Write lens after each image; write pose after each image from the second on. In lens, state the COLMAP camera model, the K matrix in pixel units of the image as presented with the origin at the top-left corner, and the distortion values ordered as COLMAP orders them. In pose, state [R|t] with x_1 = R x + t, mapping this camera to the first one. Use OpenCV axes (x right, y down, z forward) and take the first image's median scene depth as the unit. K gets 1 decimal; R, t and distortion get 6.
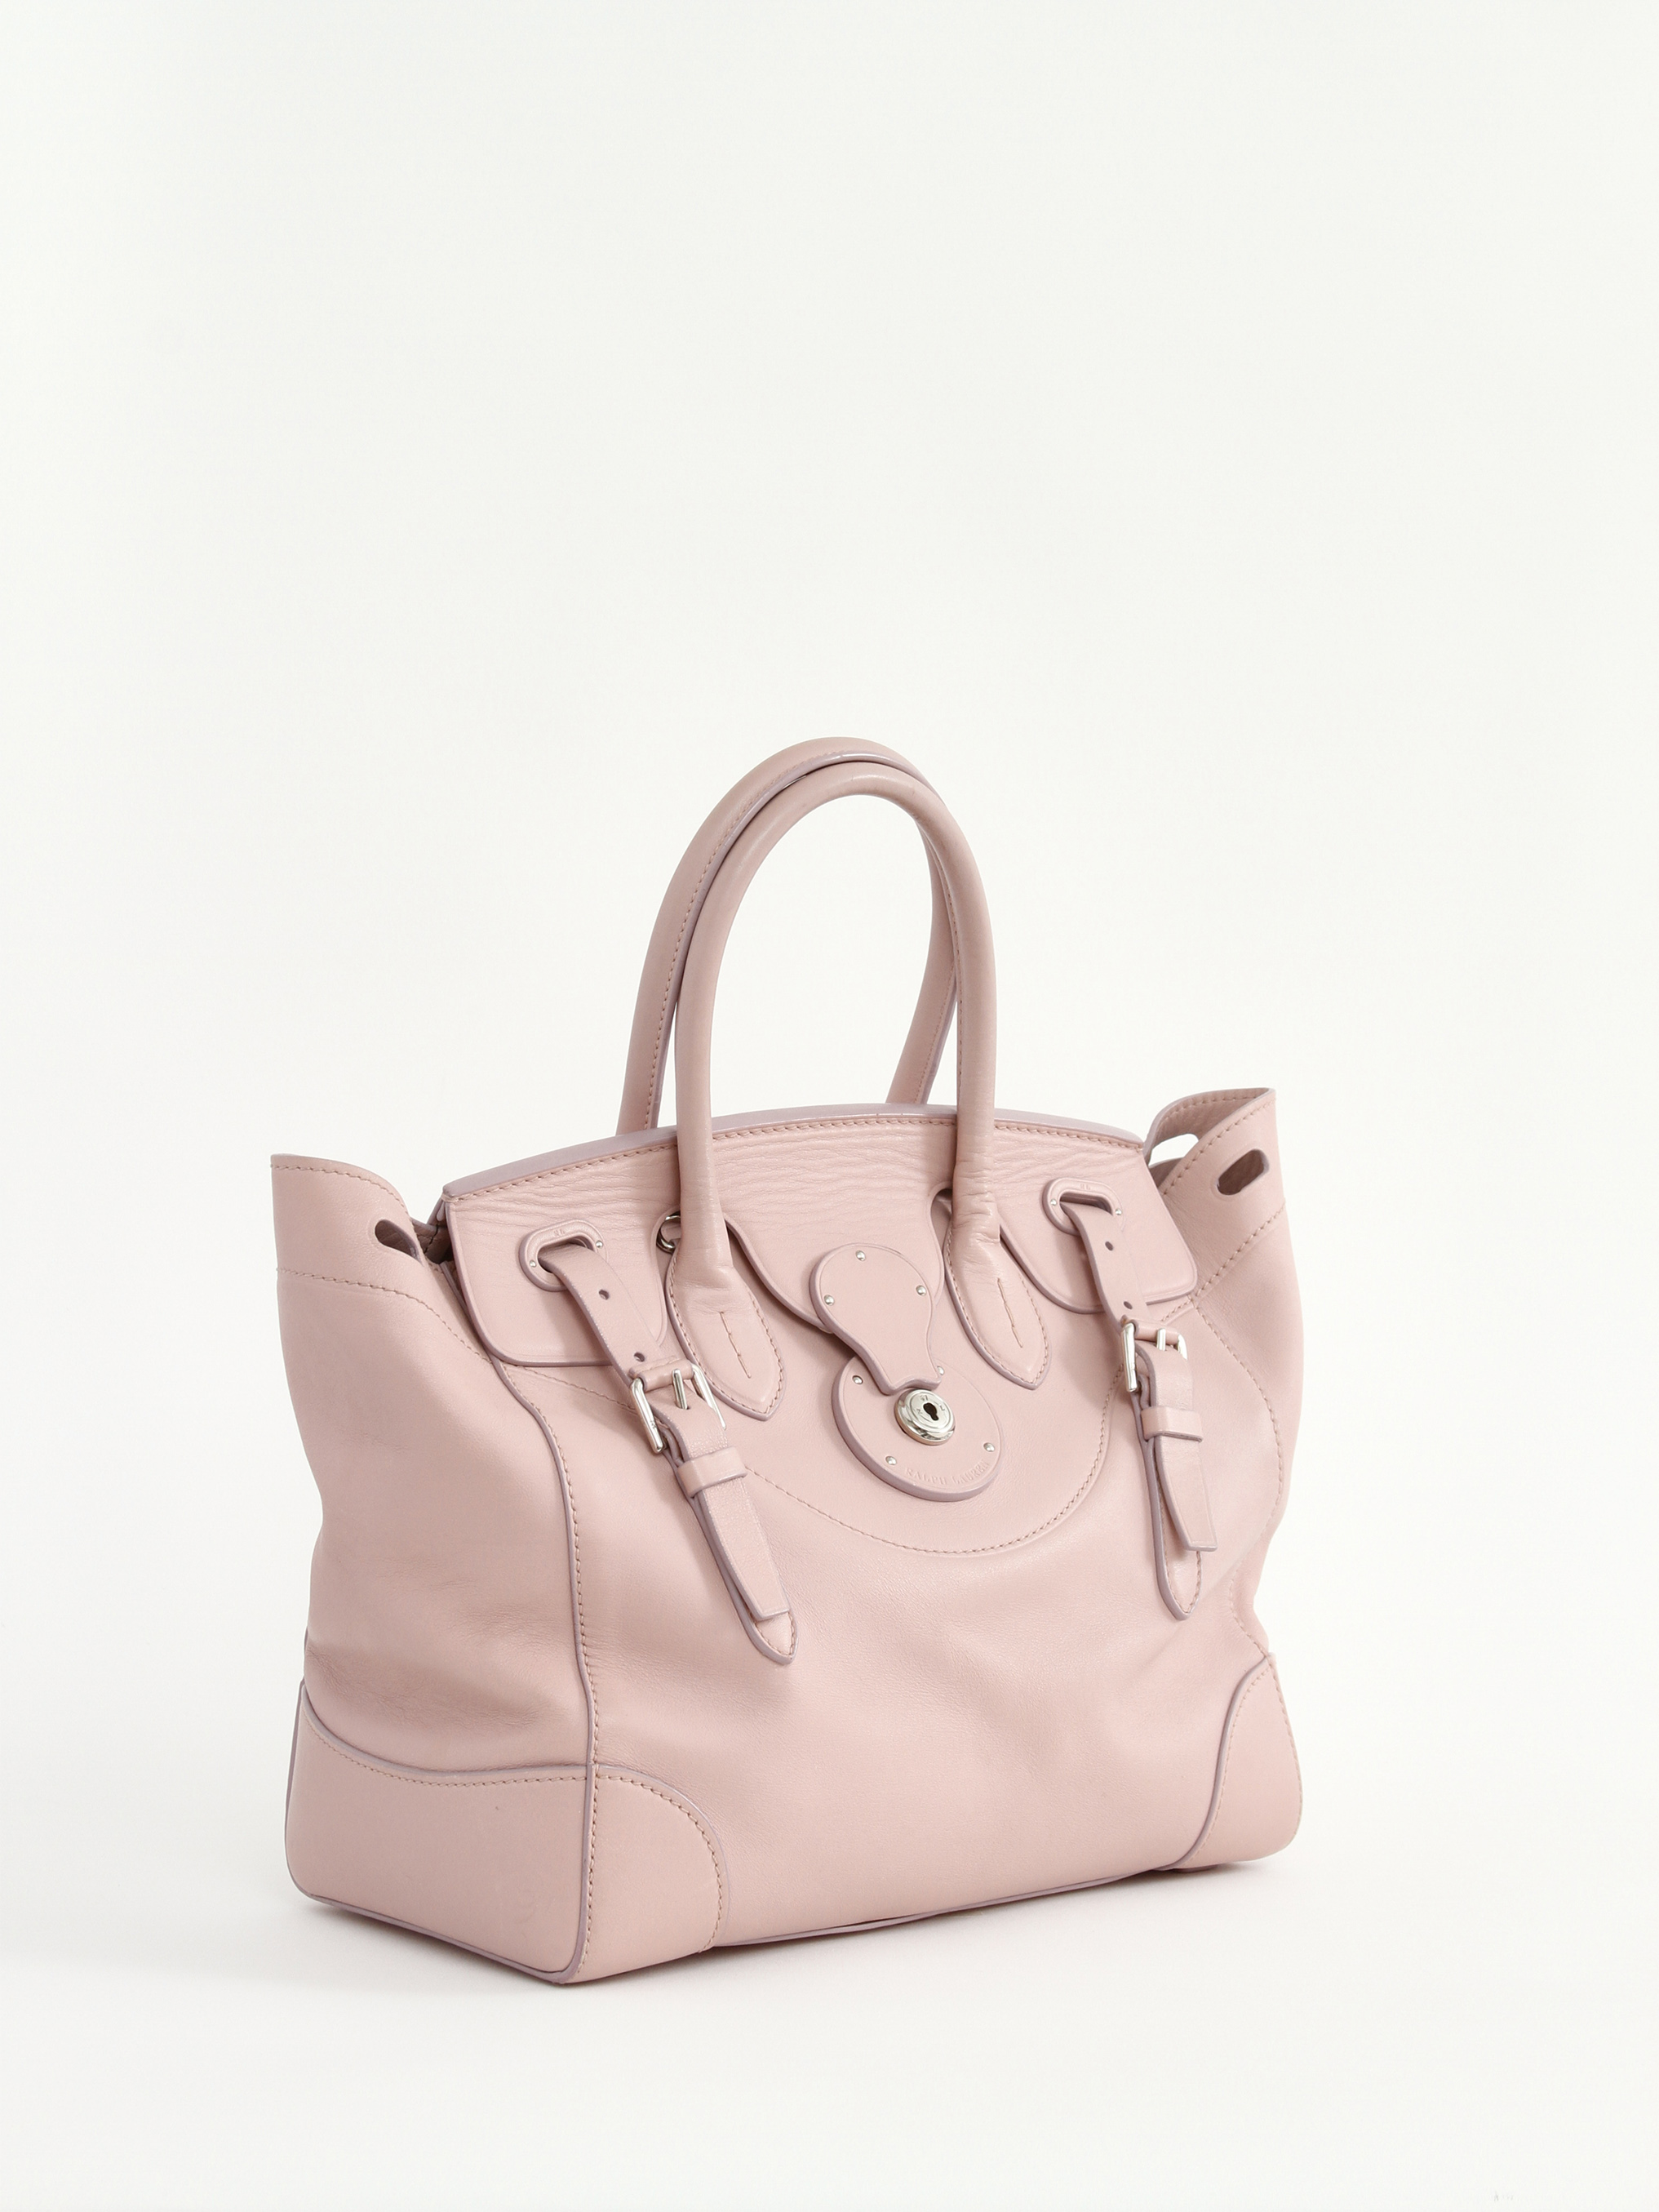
lens RADIAL K [[6808.1, 0, 829.5], [0, 6808.1, 1106.0], [0, 0, 1]] dist [-0.008735, 0.003202]
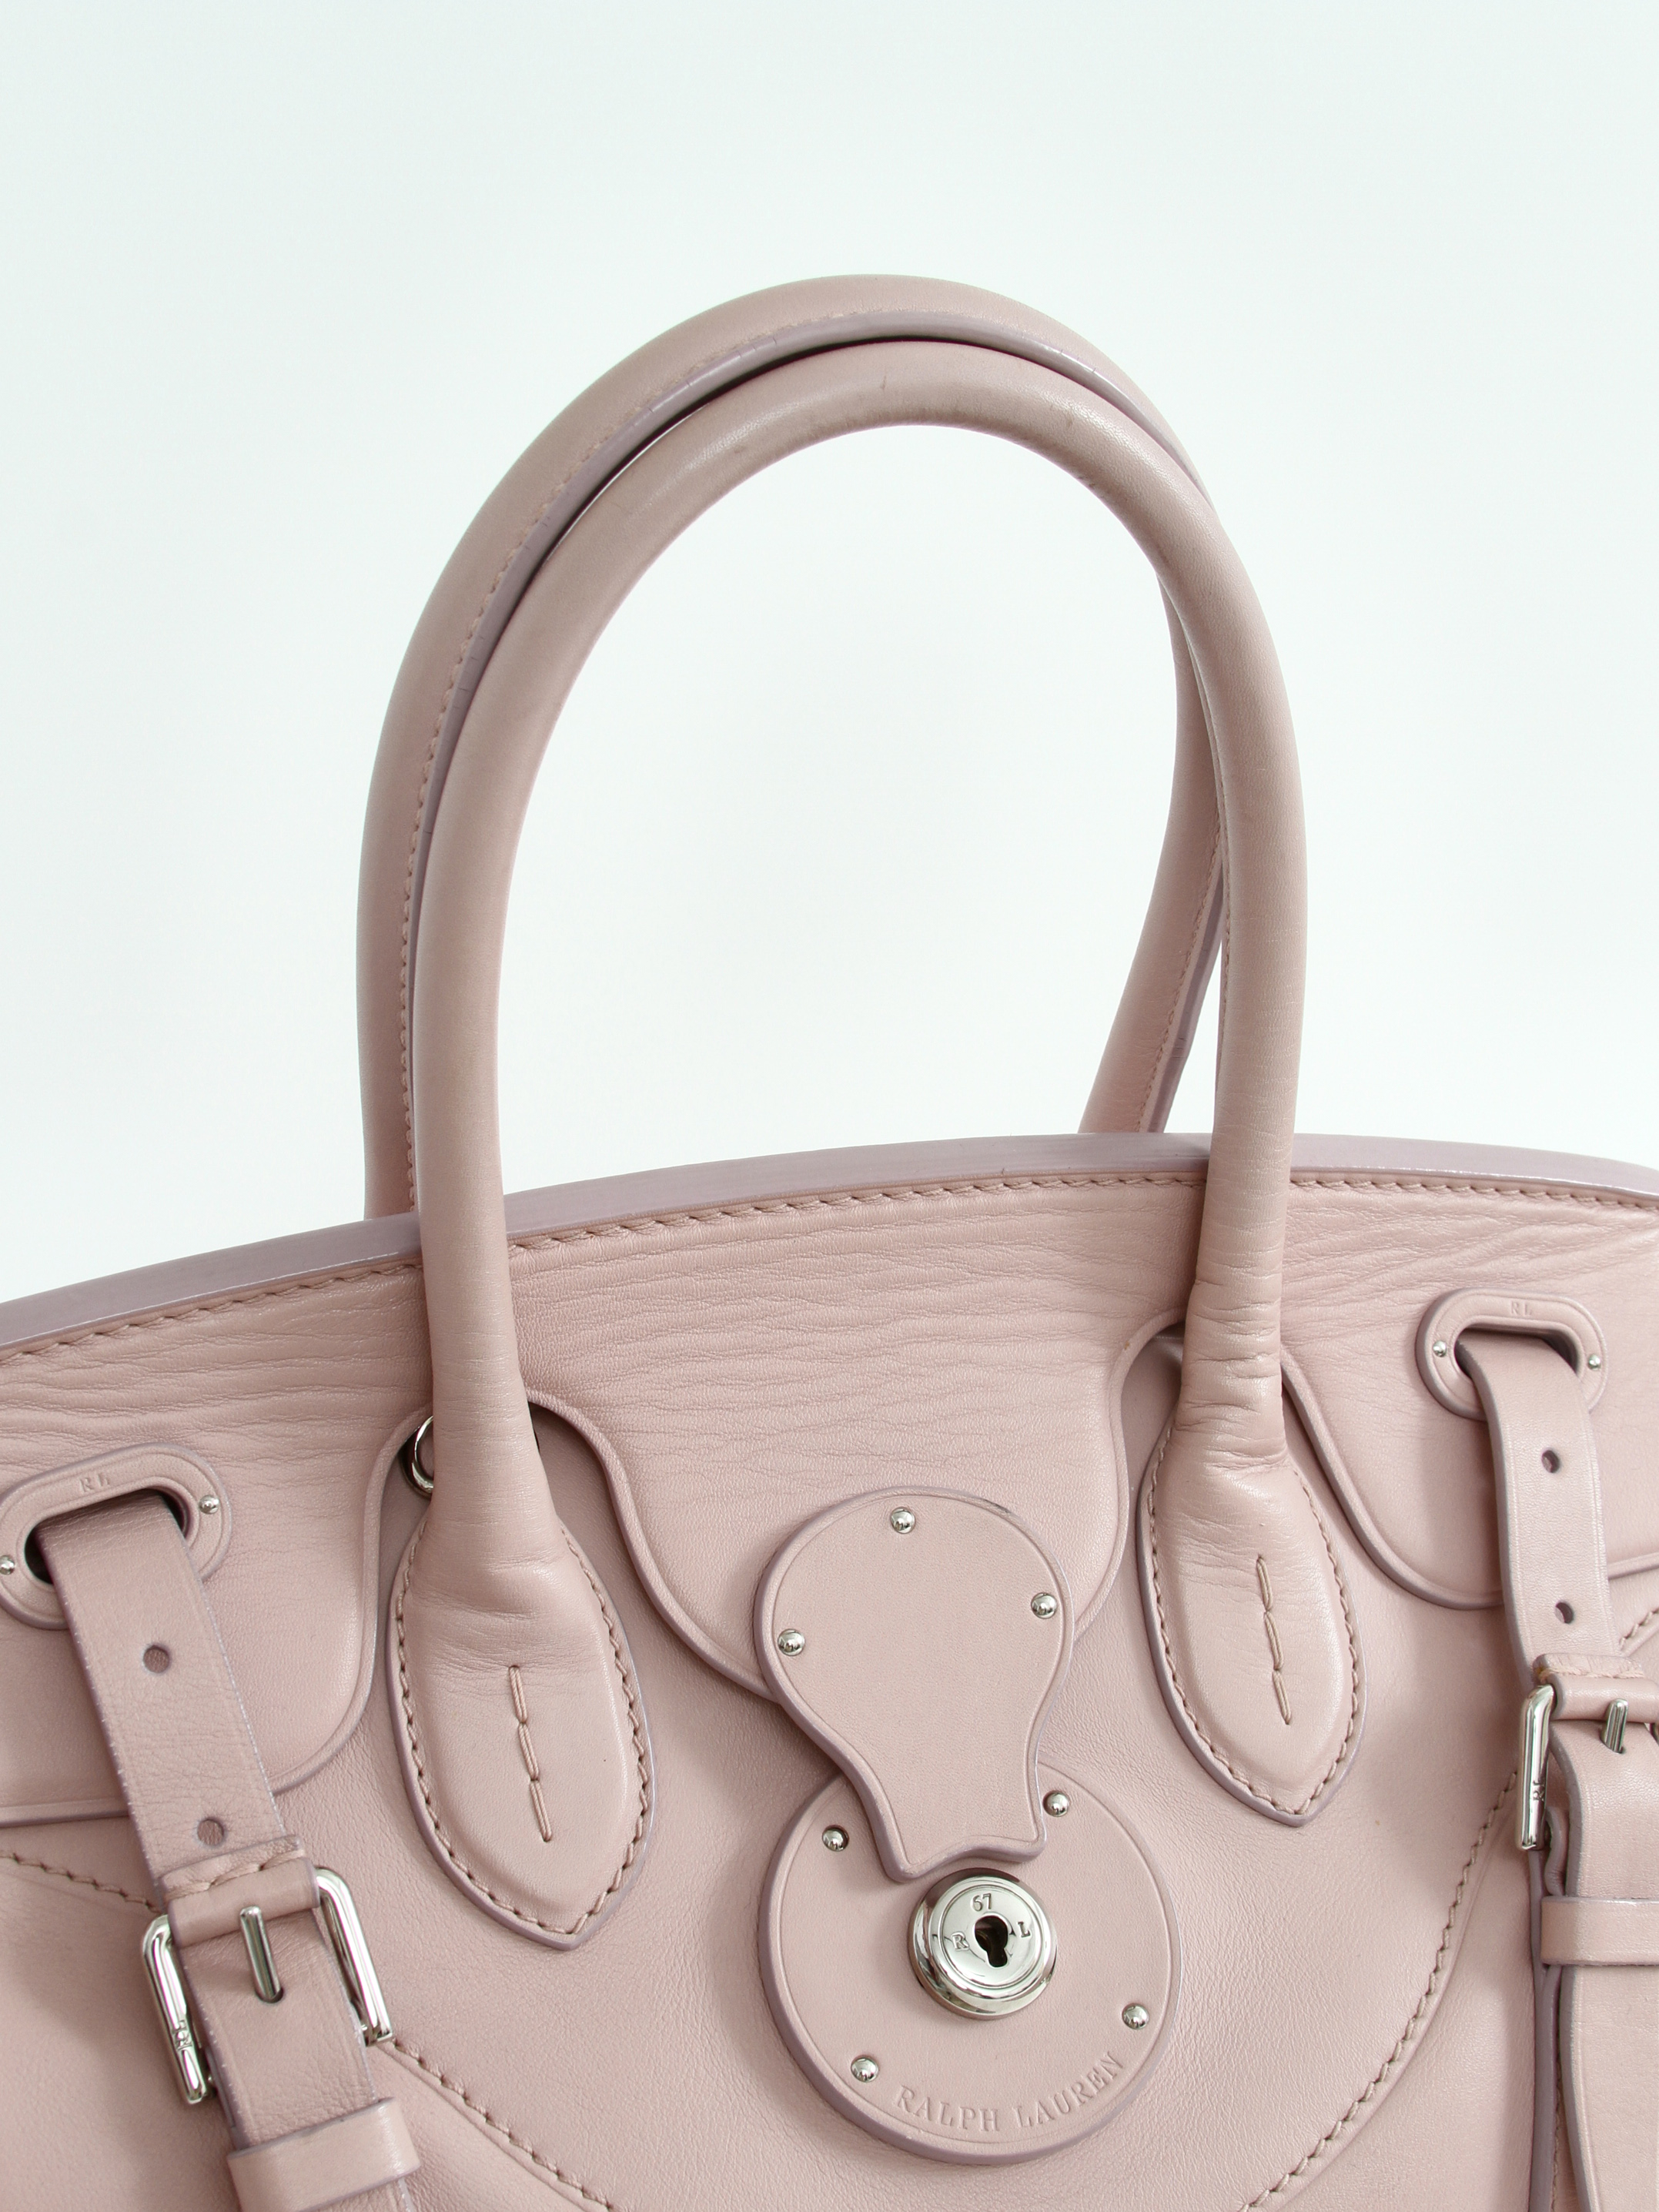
lens RADIAL K [[3589.6, 0, 829.5], [0, 3589.6, 1106.0], [0, 0, 1]] dist [-0.168854, 0.056107]
pose [[0.956904, 0.111946, -0.267962, 0.057372], [-0.057954, 0.977767, 0.201527, -0.048457], [0.284564, -0.177313, 0.942116, 0.784852]]
